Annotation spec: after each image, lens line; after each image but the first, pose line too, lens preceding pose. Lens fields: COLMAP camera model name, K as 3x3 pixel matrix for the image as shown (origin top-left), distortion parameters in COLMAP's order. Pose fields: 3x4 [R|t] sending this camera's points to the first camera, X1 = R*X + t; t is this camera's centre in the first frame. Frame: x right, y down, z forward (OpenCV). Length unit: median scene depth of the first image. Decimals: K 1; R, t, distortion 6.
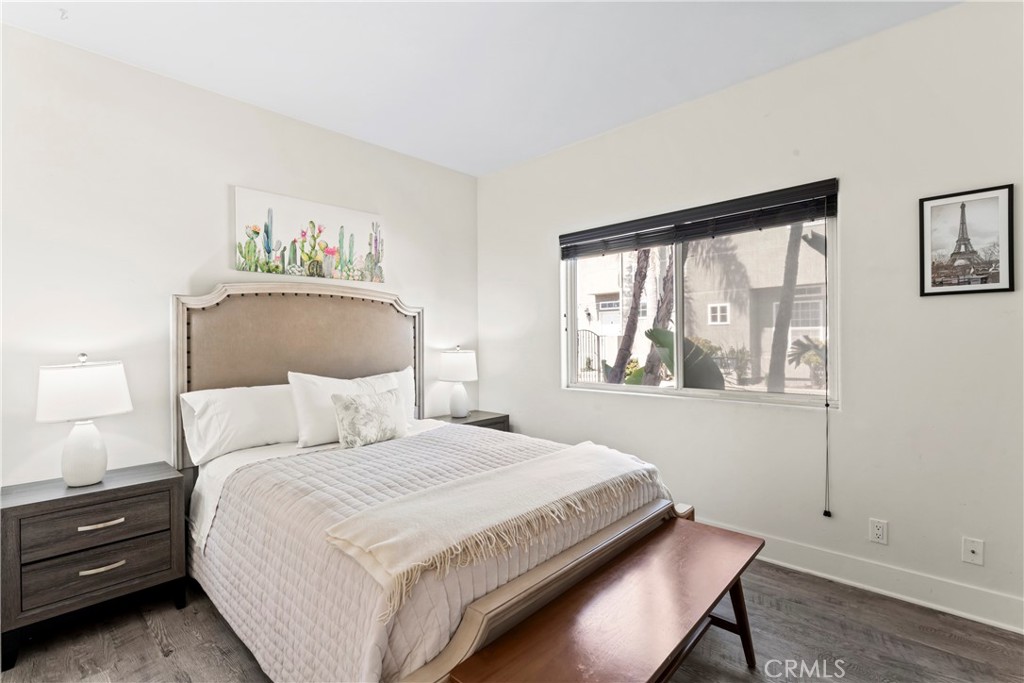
lens RADIAL K [[473.5, 0, 515.0], [0, 473.5, 337.8], [0, 0, 1]] dist [0.002712, 0.000010]
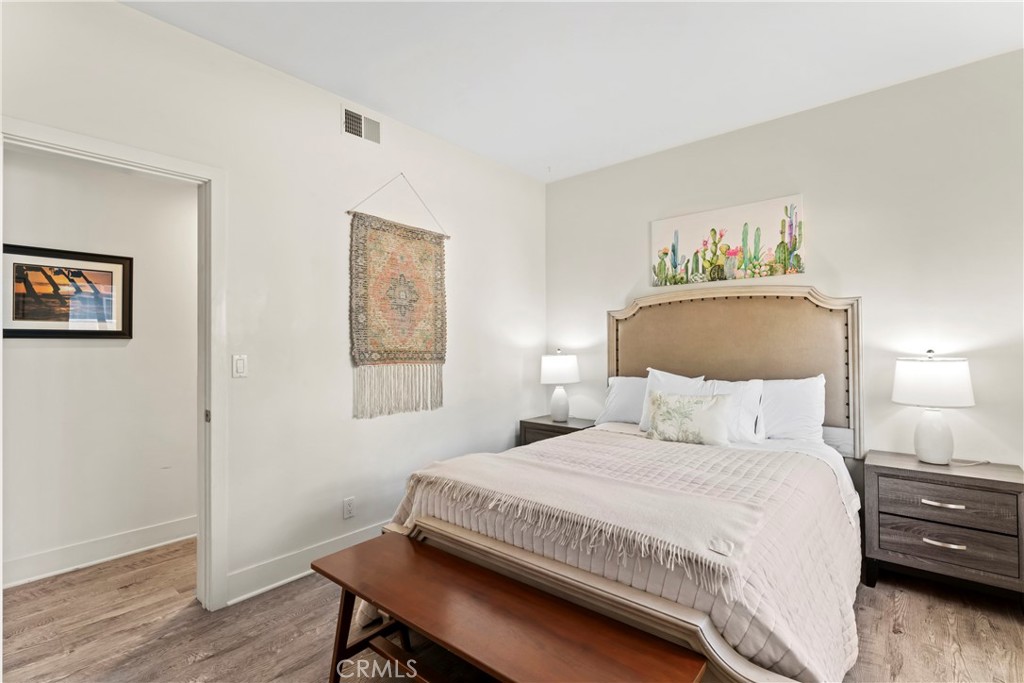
lens RADIAL K [[473.5, 0, 515.0], [0, 473.5, 337.8], [0, 0, 1]] dist [0.002712, 0.000010]
pose [[0.047245, -0.001961, -0.998881, 0.610022], [0.010704, 0.999942, -0.001457, -0.005676], [0.998826, -0.010623, 0.047263, 0.506937]]
